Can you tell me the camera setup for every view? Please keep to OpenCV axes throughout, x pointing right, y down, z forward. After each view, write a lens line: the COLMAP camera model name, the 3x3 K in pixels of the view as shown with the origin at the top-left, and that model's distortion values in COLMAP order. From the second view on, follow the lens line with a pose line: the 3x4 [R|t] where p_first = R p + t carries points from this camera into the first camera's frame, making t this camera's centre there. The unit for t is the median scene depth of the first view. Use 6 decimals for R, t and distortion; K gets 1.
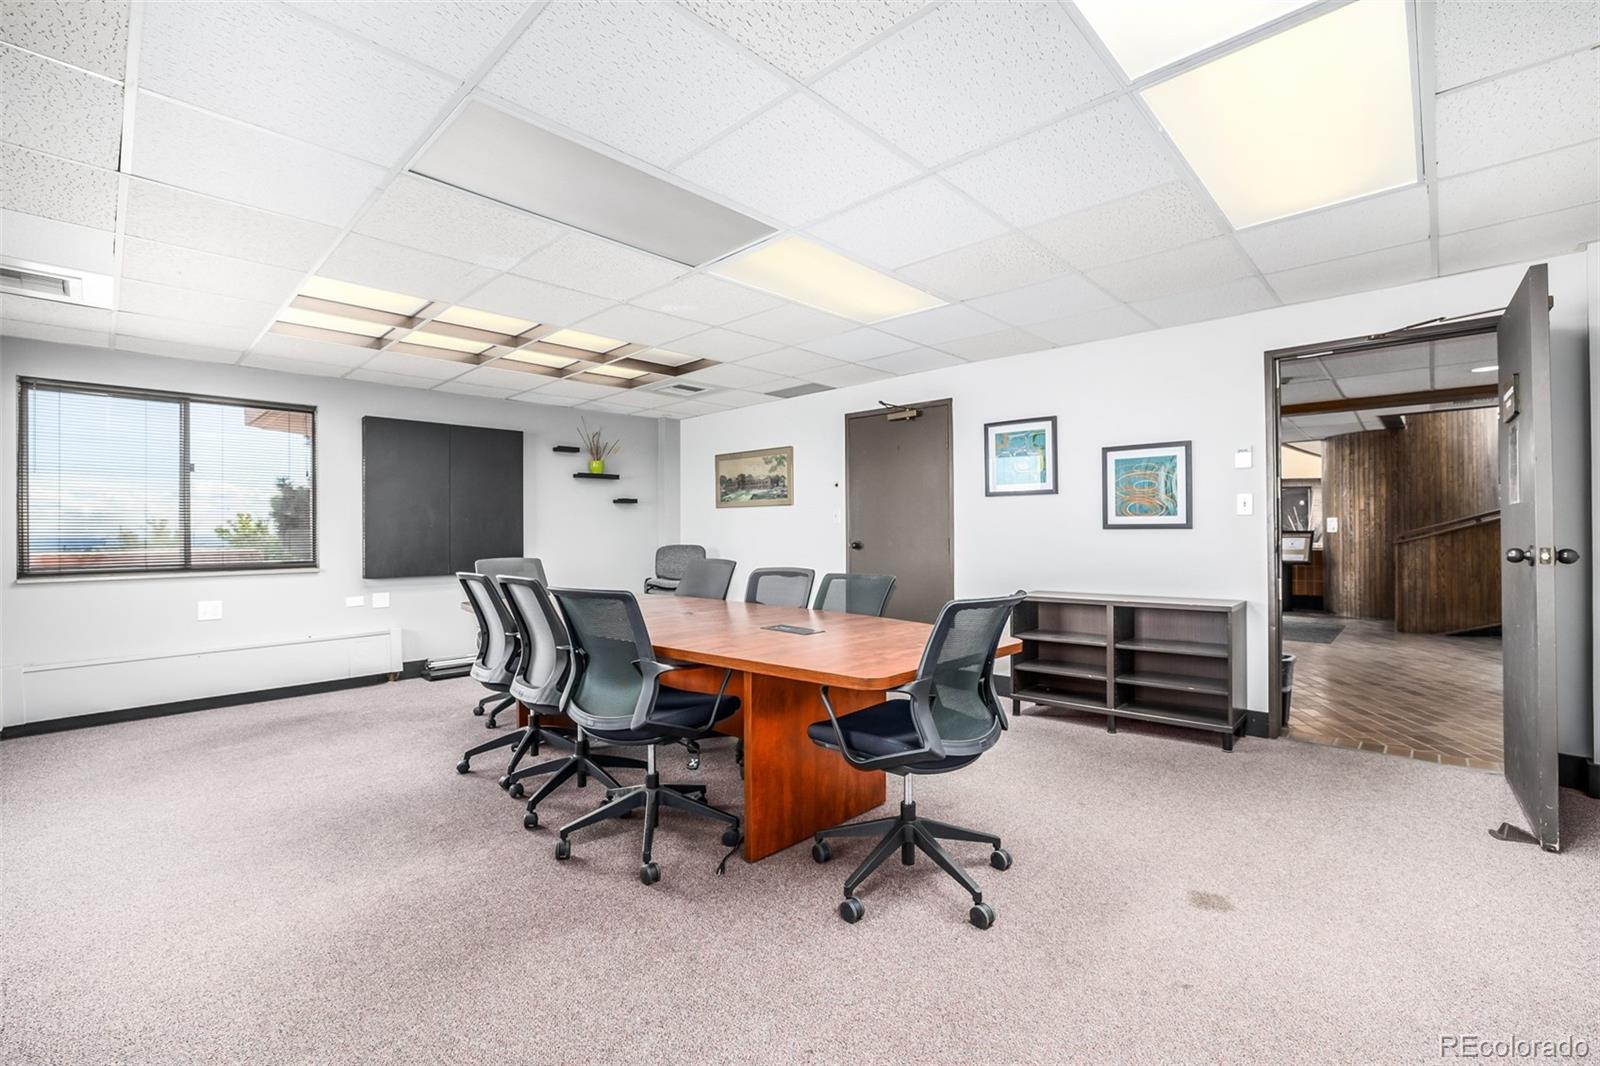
lens RADIAL K [[686.8, 0, 804.6], [0, 686.8, 530.3], [0, 0, 1]] dist [-0.051623, 0.023540]
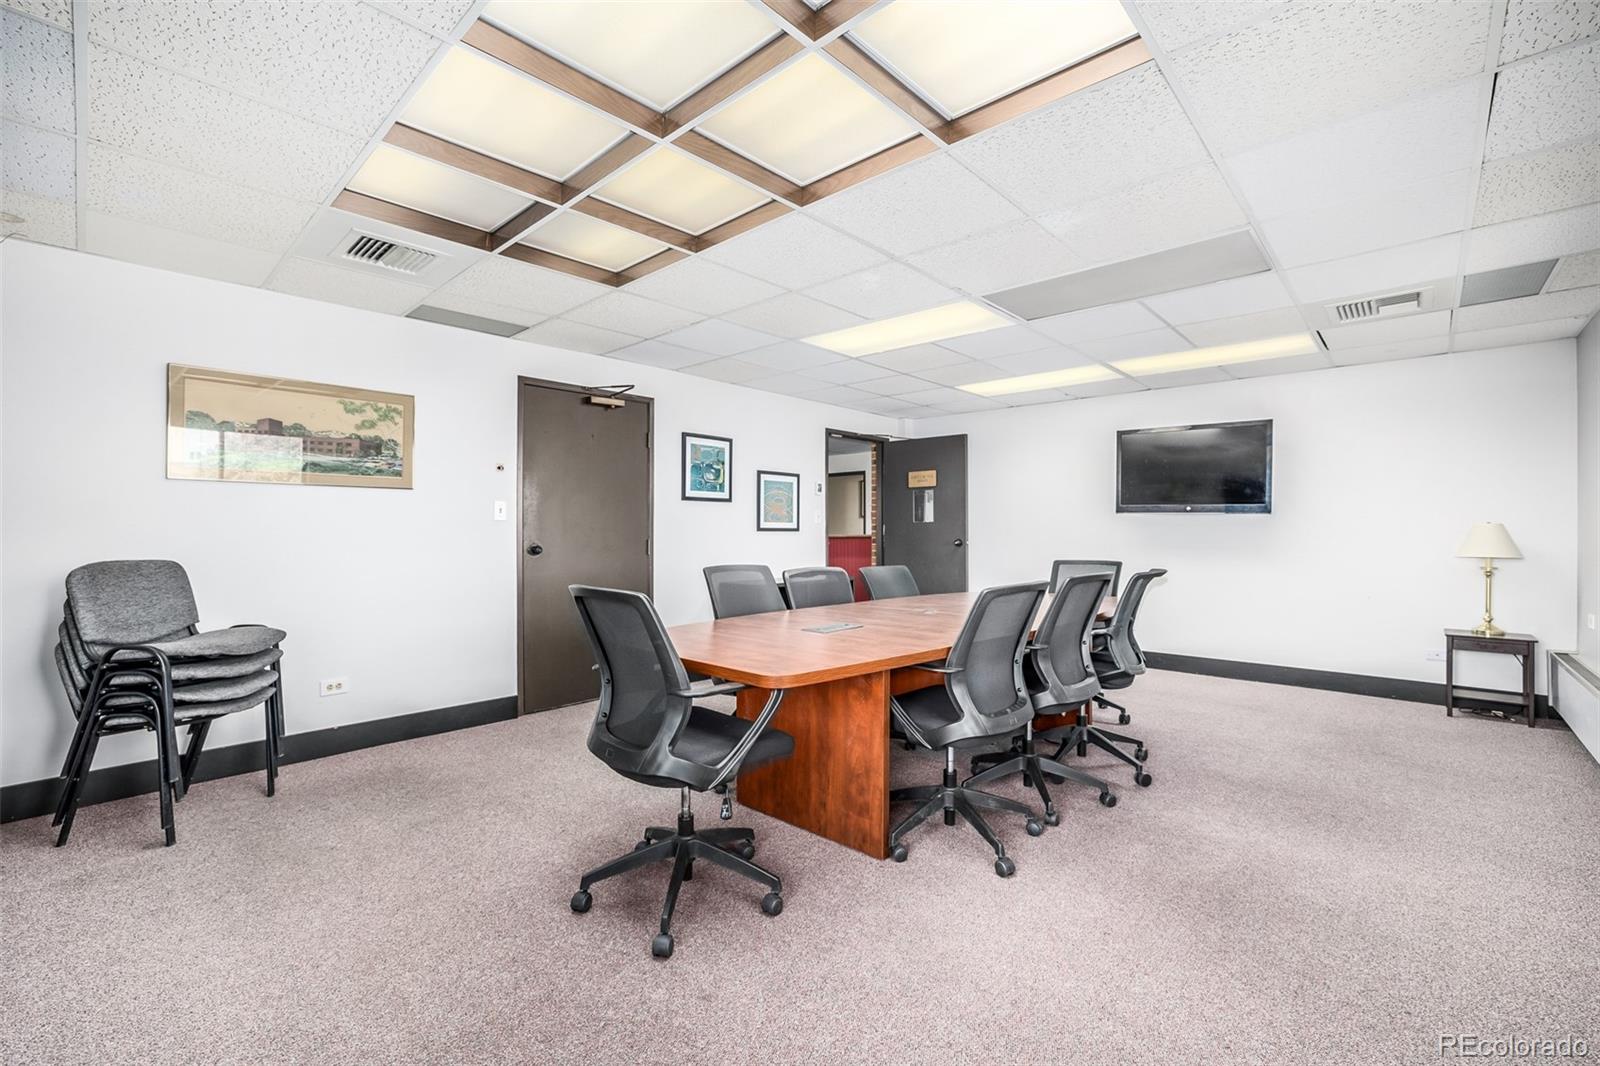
lens RADIAL K [[686.8, 0, 804.6], [0, 686.8, 530.3], [0, 0, 1]] dist [-0.051623, 0.023540]
pose [[-0.001980, 0.009559, 0.999952, -0.904945], [-0.001882, 0.999953, -0.009562, 0.009104], [-0.999996, -0.001901, -0.001962, 0.908772]]
